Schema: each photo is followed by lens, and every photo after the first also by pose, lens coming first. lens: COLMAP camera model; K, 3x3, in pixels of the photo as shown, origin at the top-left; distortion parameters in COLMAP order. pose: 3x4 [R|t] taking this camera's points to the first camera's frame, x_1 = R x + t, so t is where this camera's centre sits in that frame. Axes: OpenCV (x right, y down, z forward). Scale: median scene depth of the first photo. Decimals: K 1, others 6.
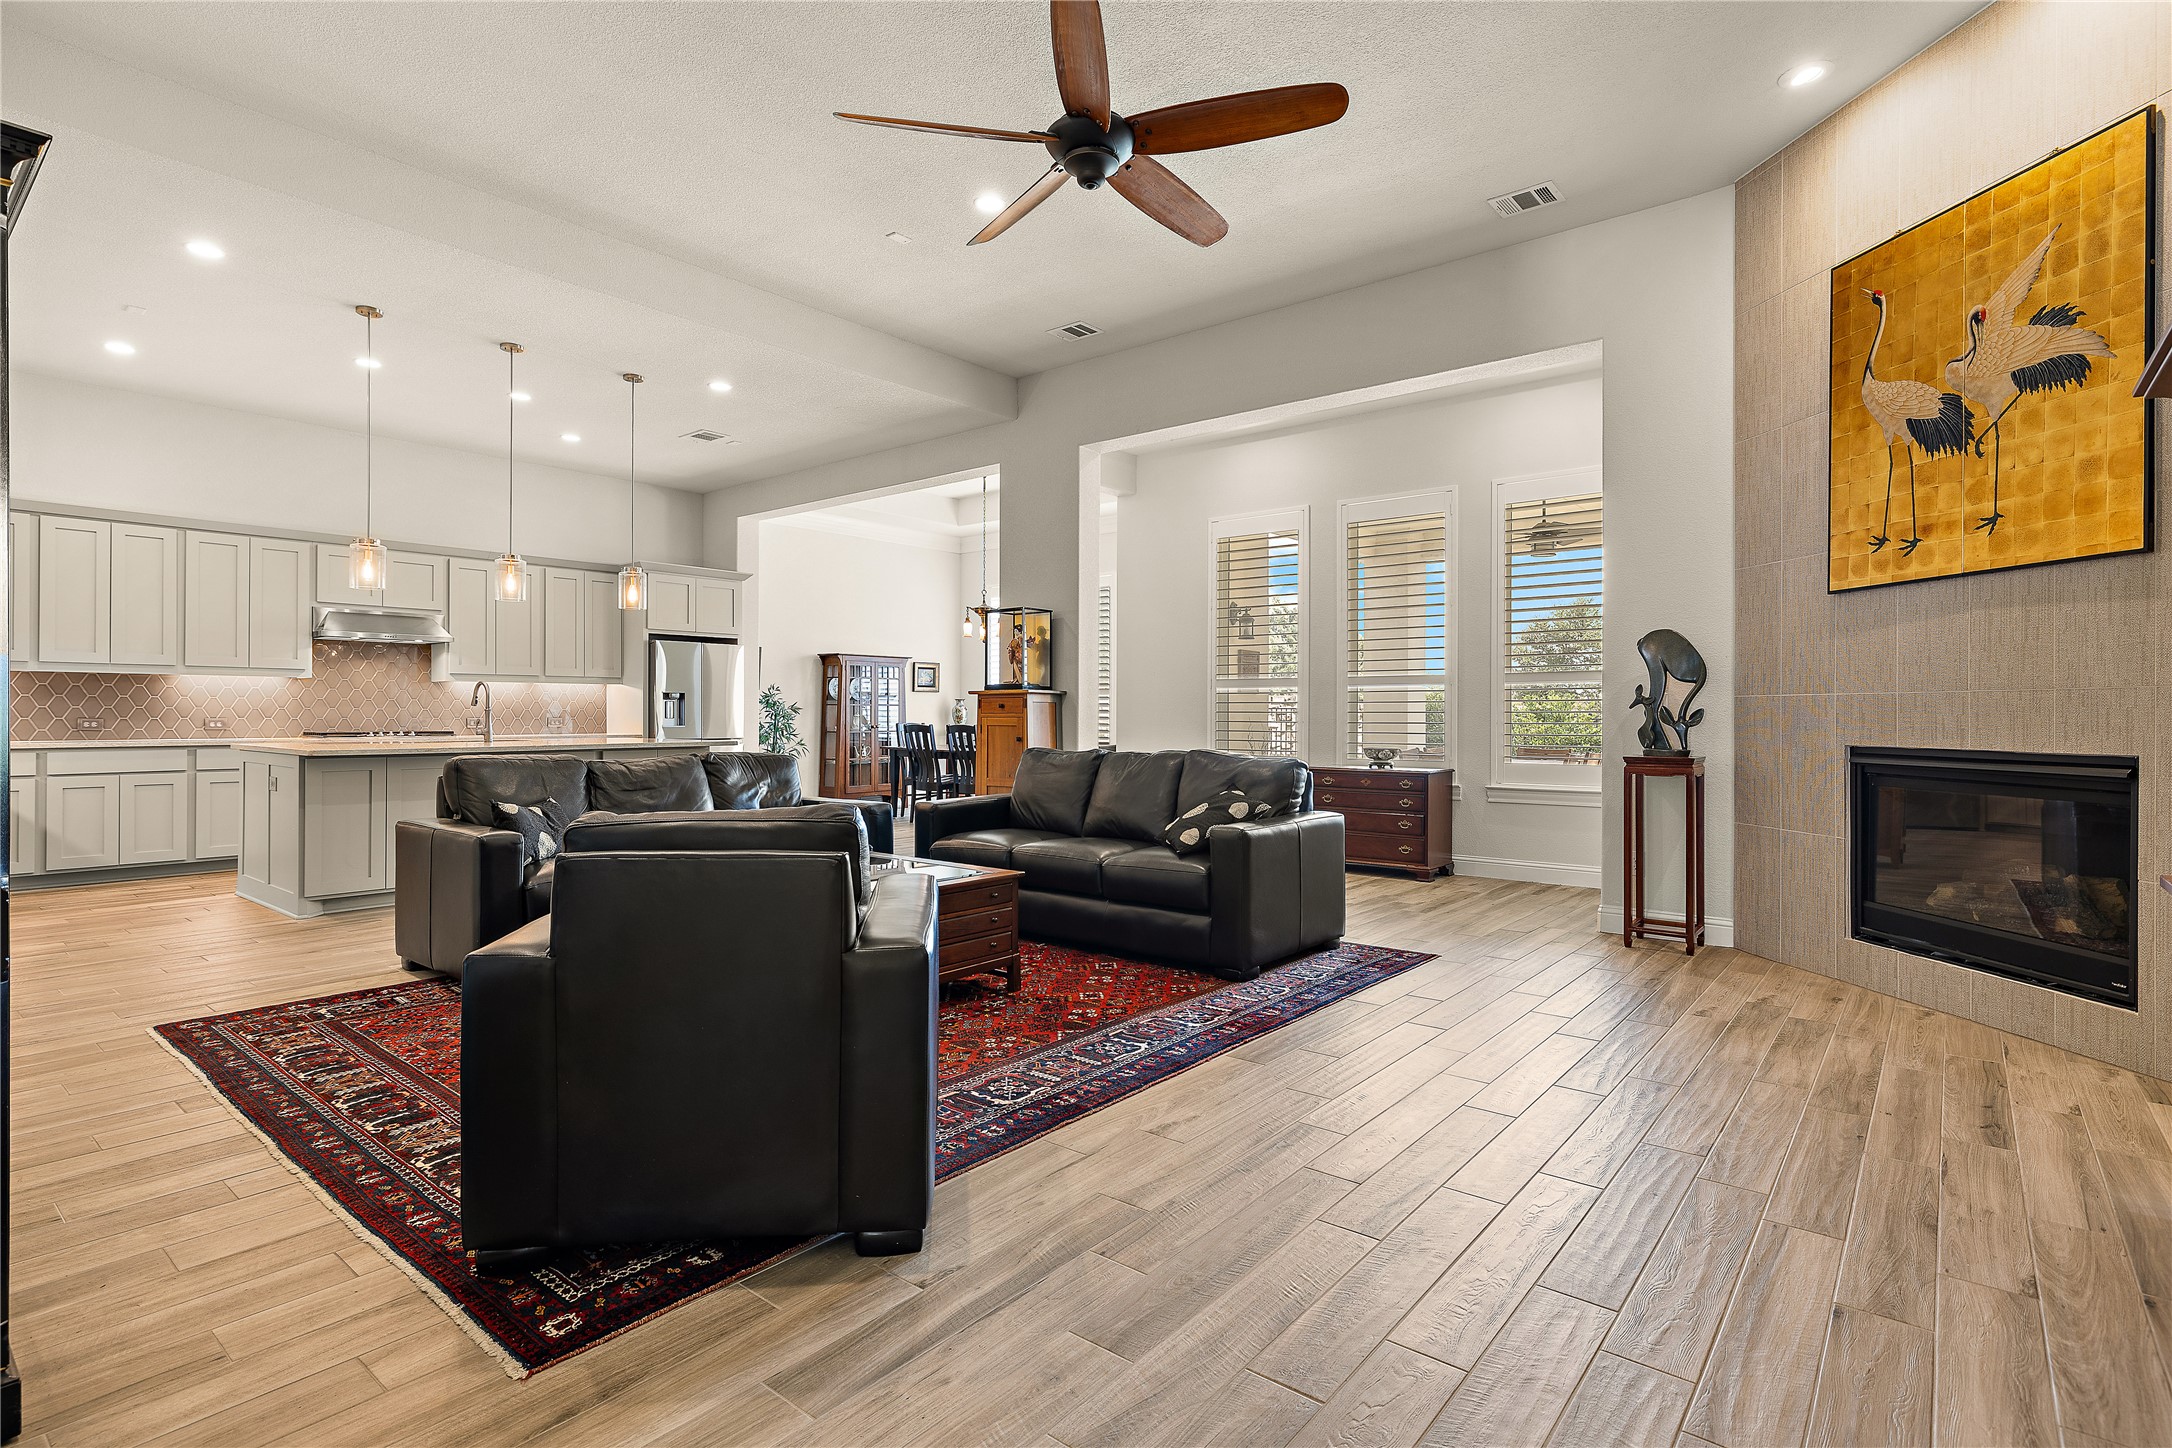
lens RADIAL K [[1017.5, 0, 1102.6], [0, 1017.5, 721.5], [0, 0, 1]] dist [-0.001647, 0.000251]
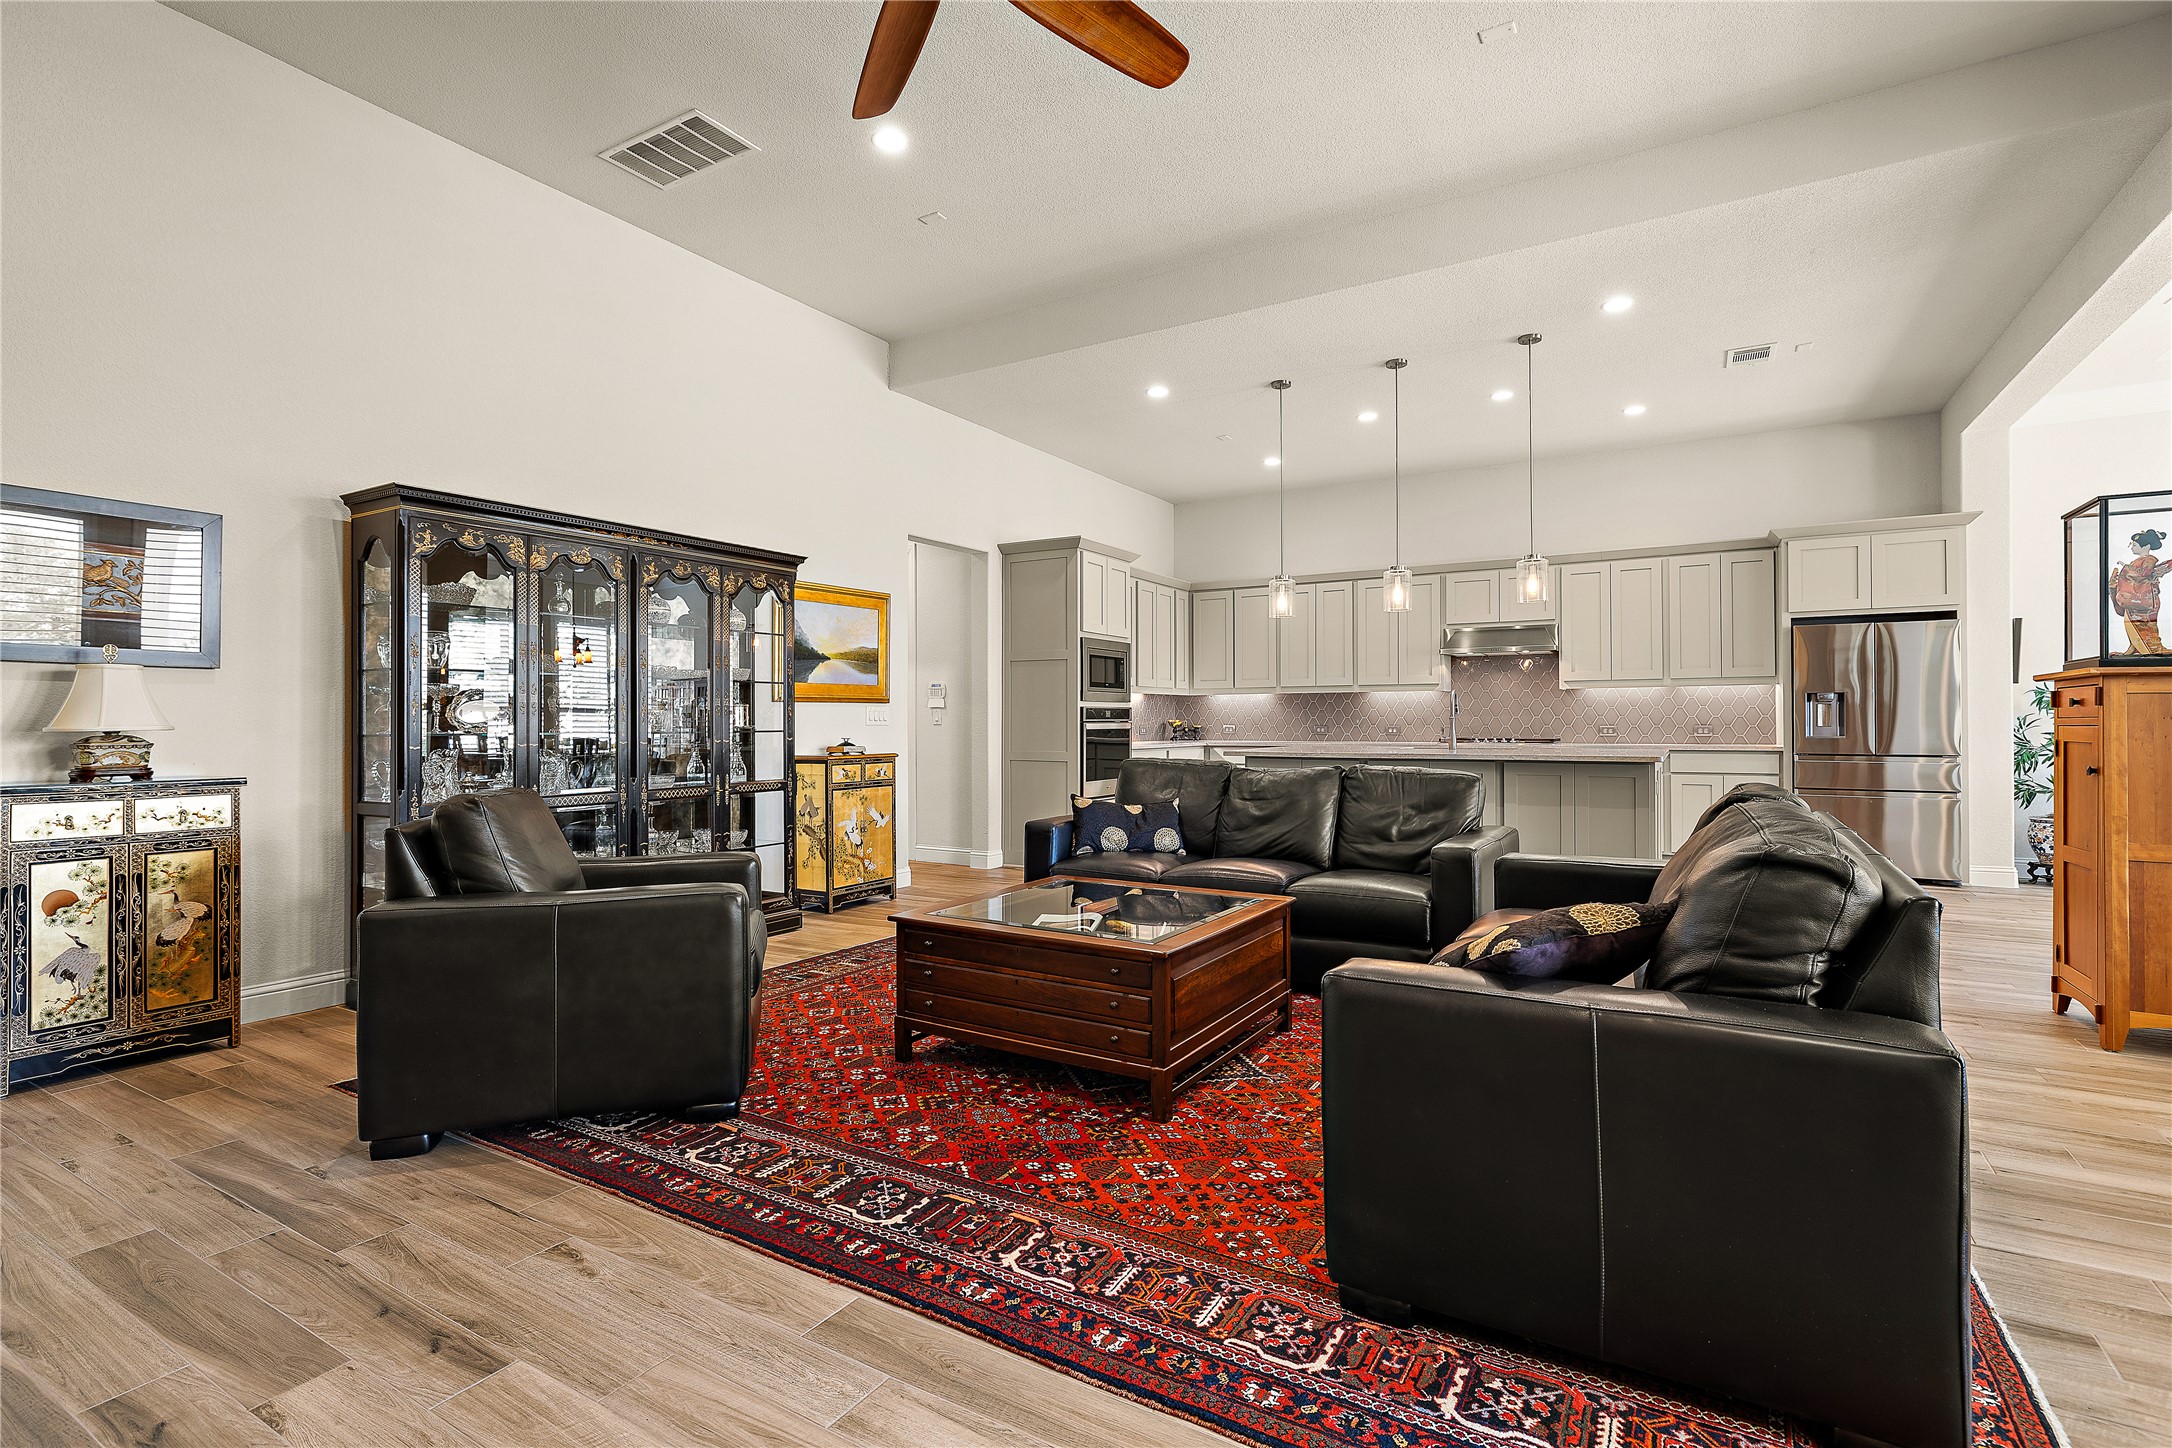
lens RADIAL K [[1017.5, 0, 1097.8], [0, 1017.5, 715.1], [0, 0, 1]] dist [-0.001647, 0.000251]
pose [[0.150217, -0.009582, -0.988607, 0.699801], [-0.003449, 0.999942, -0.010216, -0.005575], [0.988647, 0.004945, 0.150175, 1.002111]]
